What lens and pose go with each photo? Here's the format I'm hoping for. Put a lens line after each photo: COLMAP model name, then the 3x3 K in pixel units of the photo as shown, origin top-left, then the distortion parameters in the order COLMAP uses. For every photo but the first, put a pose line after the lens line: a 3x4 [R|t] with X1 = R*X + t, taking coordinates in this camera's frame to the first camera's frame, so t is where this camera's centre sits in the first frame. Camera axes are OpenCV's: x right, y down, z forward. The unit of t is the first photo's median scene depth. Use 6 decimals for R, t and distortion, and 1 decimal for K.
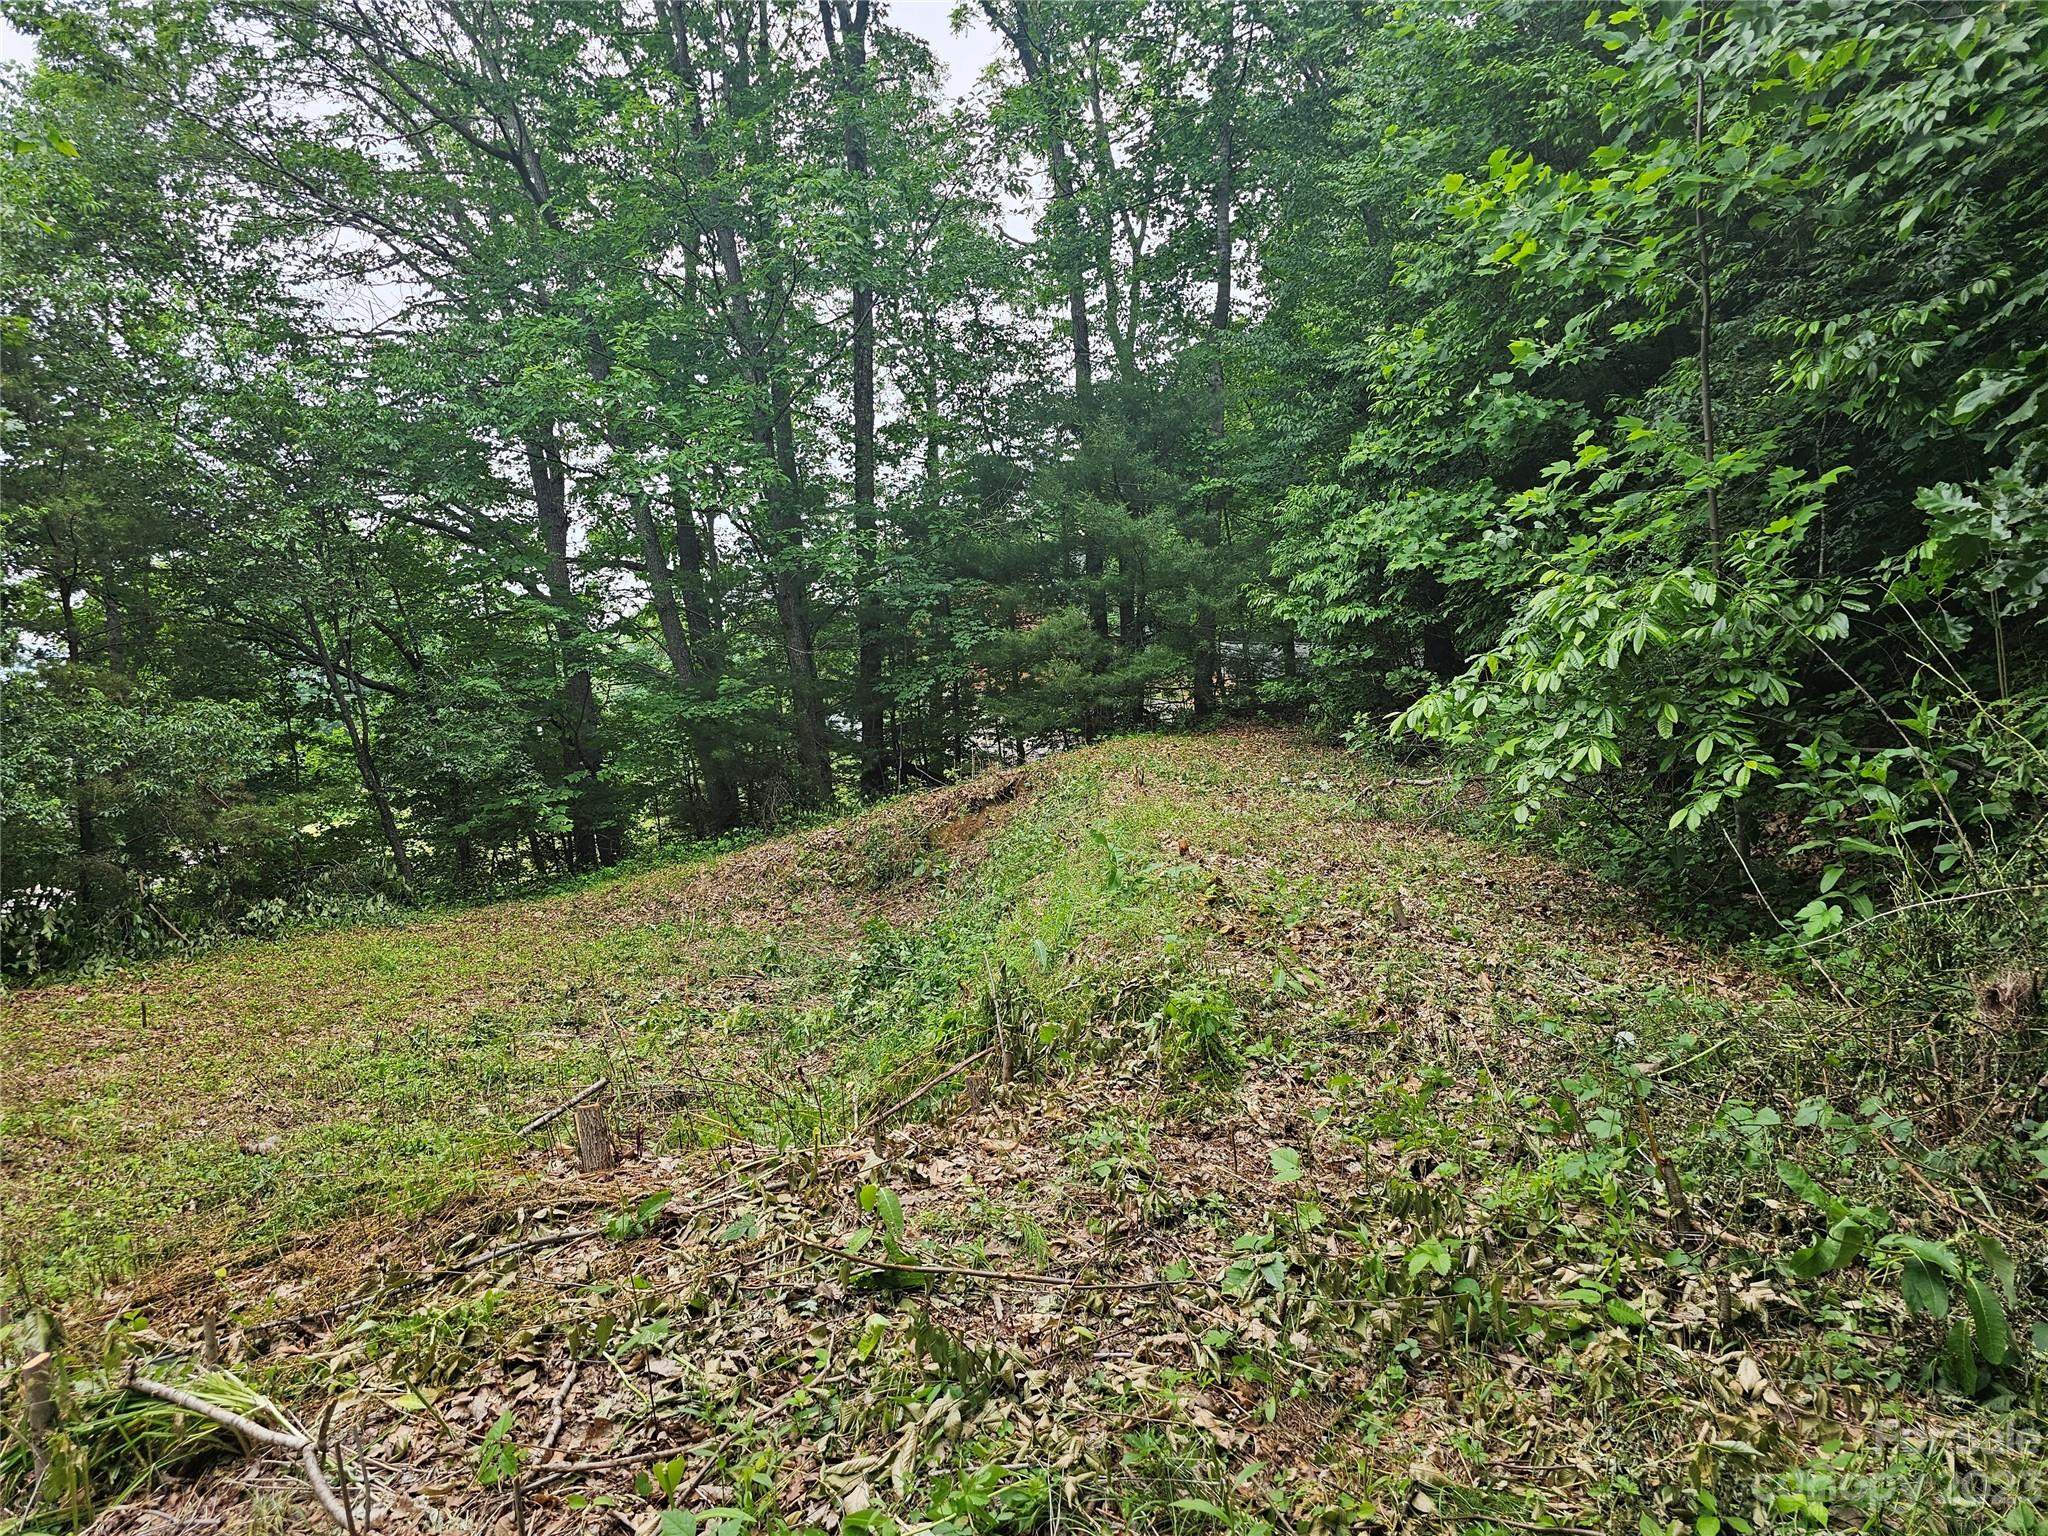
lens RADIAL K [[1387.8, 0, 1049.6], [0, 1387.8, 664.6], [0, 0, 1]] dist [0.074505, -0.063279]
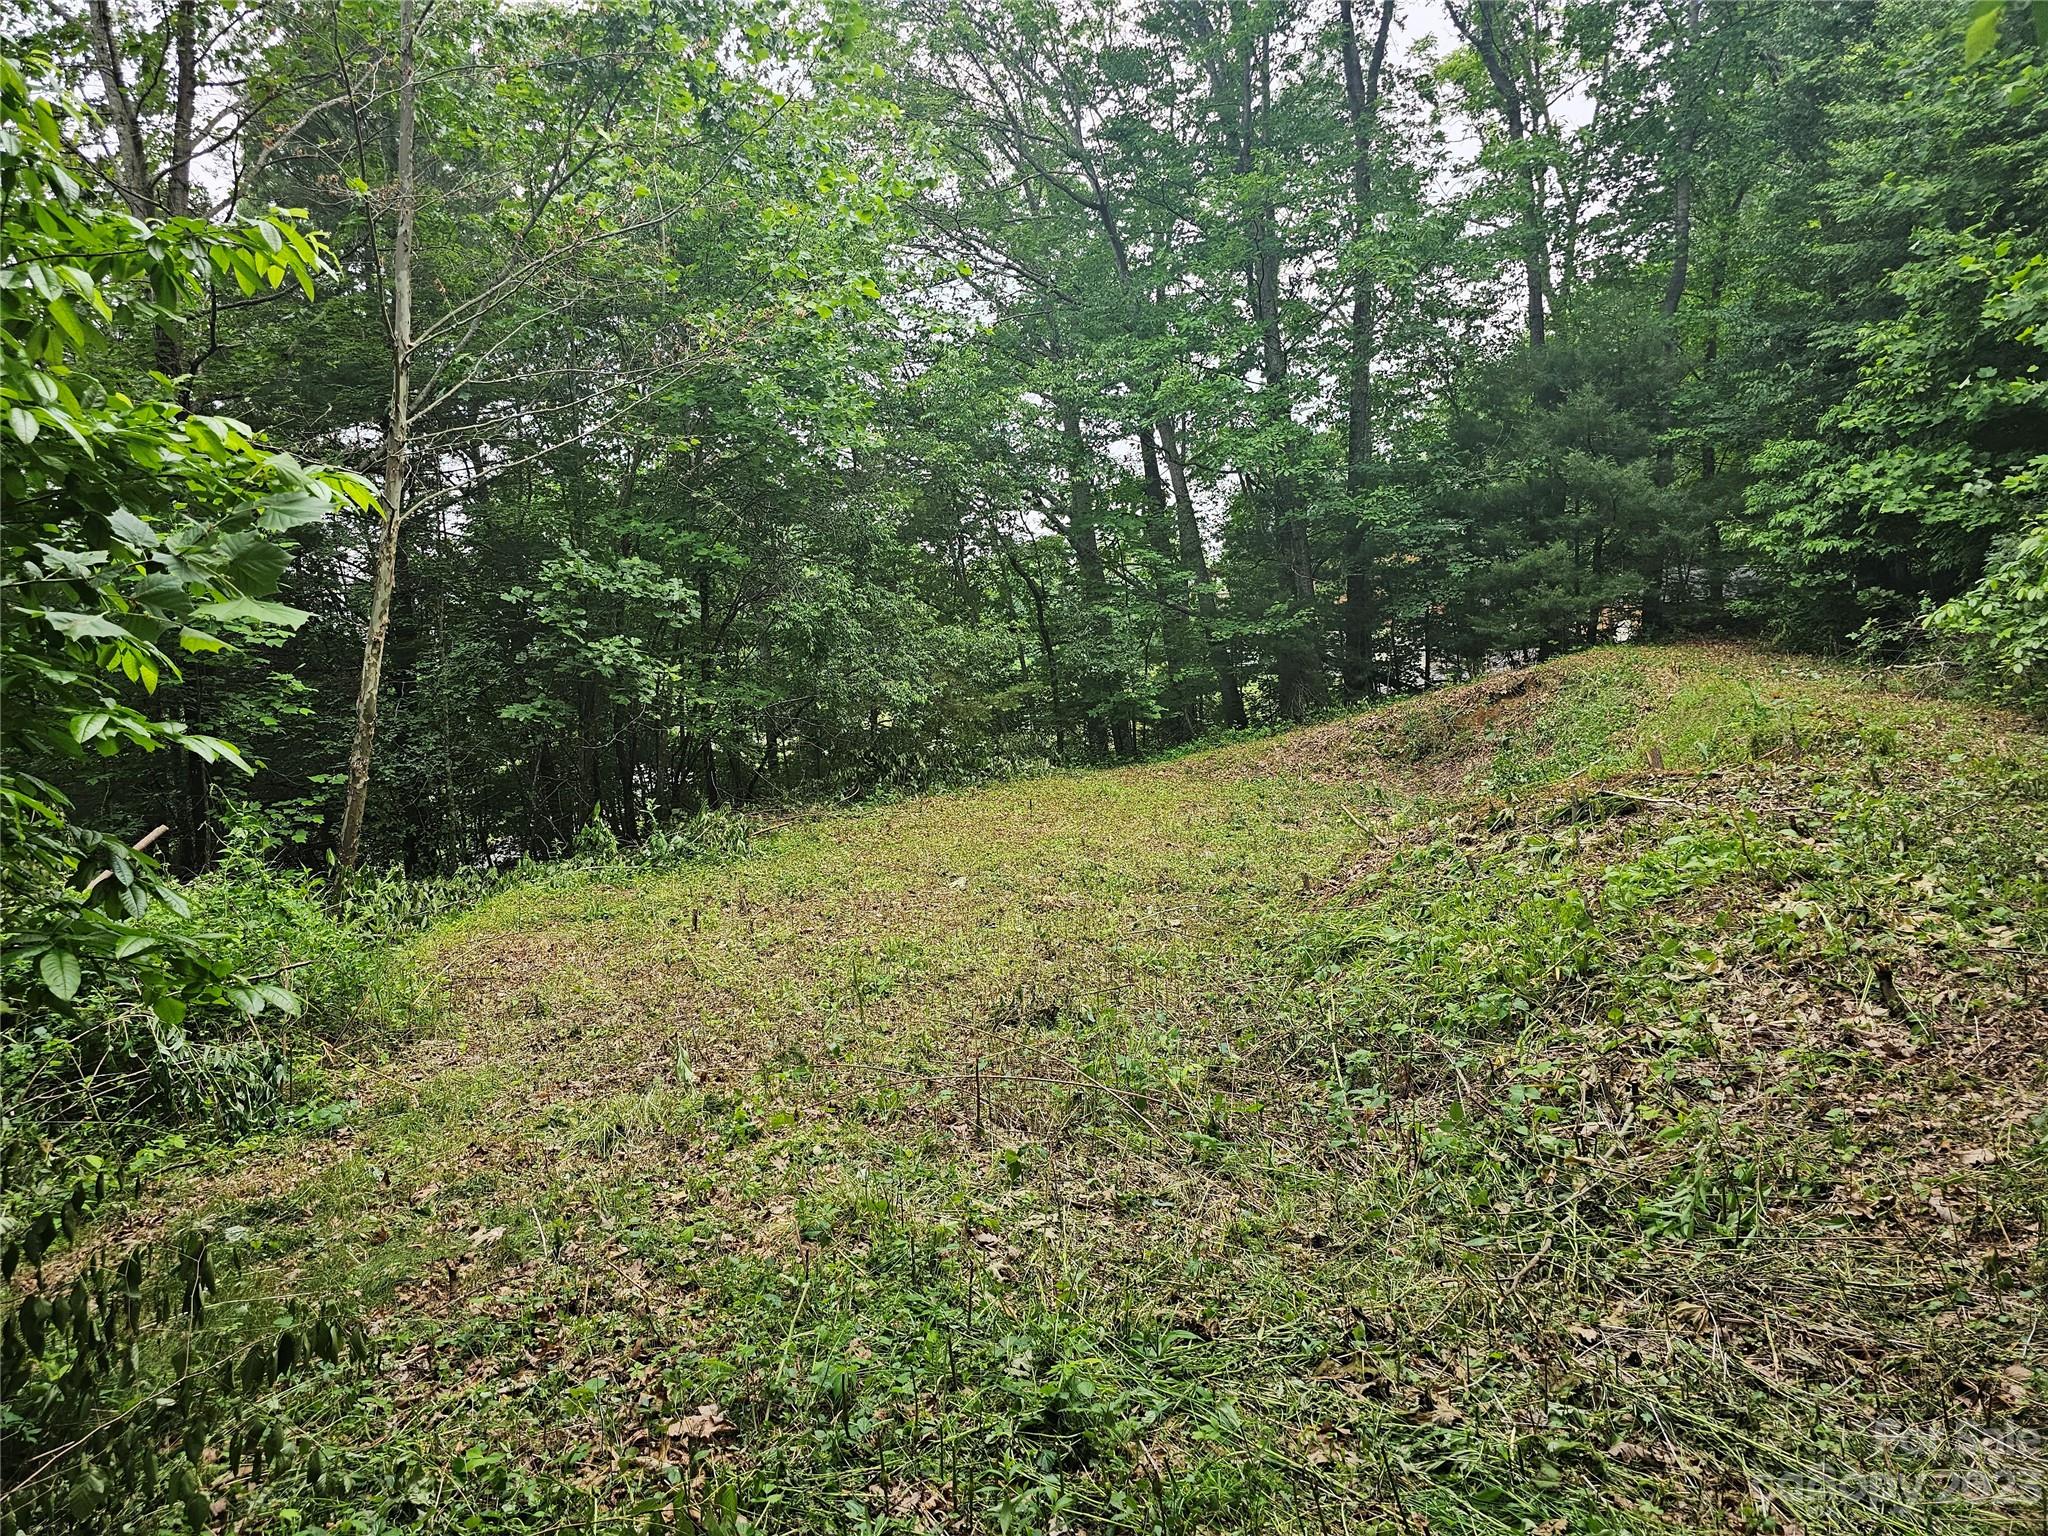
lens RADIAL K [[1387.8, 0, 1023.4], [0, 1387.8, 694.3], [0, 0, 1]] dist [0.074505, -0.063279]
pose [[0.971097, 0.007535, -0.238567, -0.226413], [0.010100, 0.997309, 0.072612, -0.002425], [0.238472, -0.072922, 0.968408, -0.518207]]
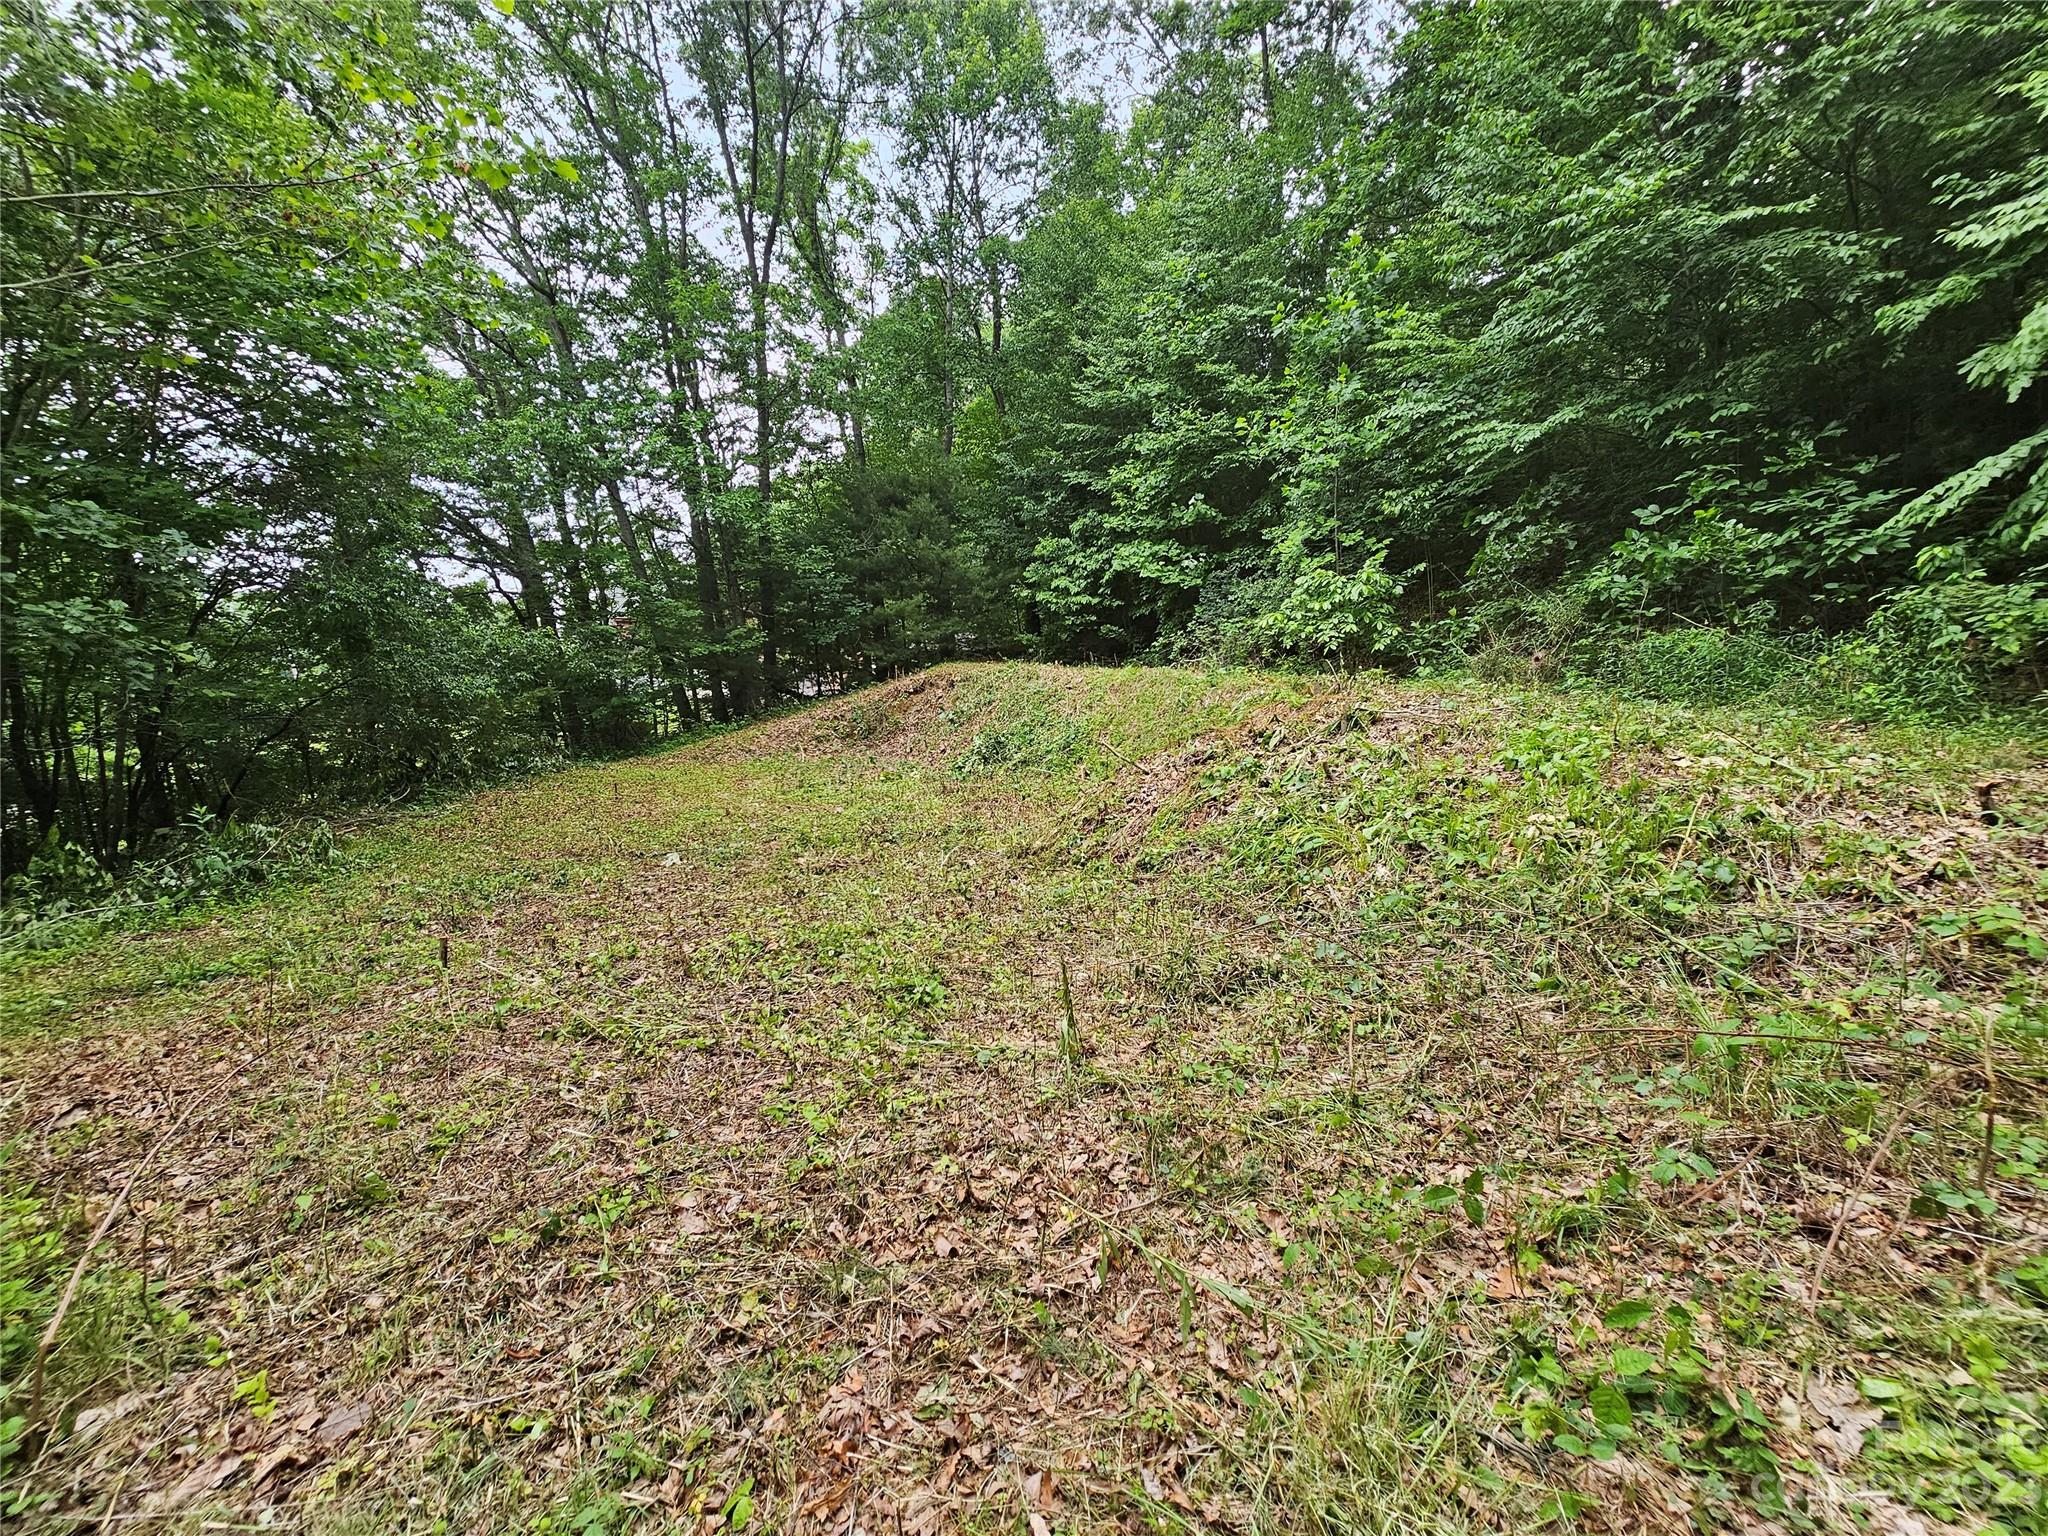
lens RADIAL K [[838.8, 0, 1019.4], [0, 838.8, 759.4], [0, 0, 1]] dist [0.005019, 0.002359]
pose [[0.910616, -0.050245, 0.410187, -0.516986], [0.000116, 0.992612, 0.121329, 0.062939], [-0.413253, -0.110436, 0.903895, -0.198336]]
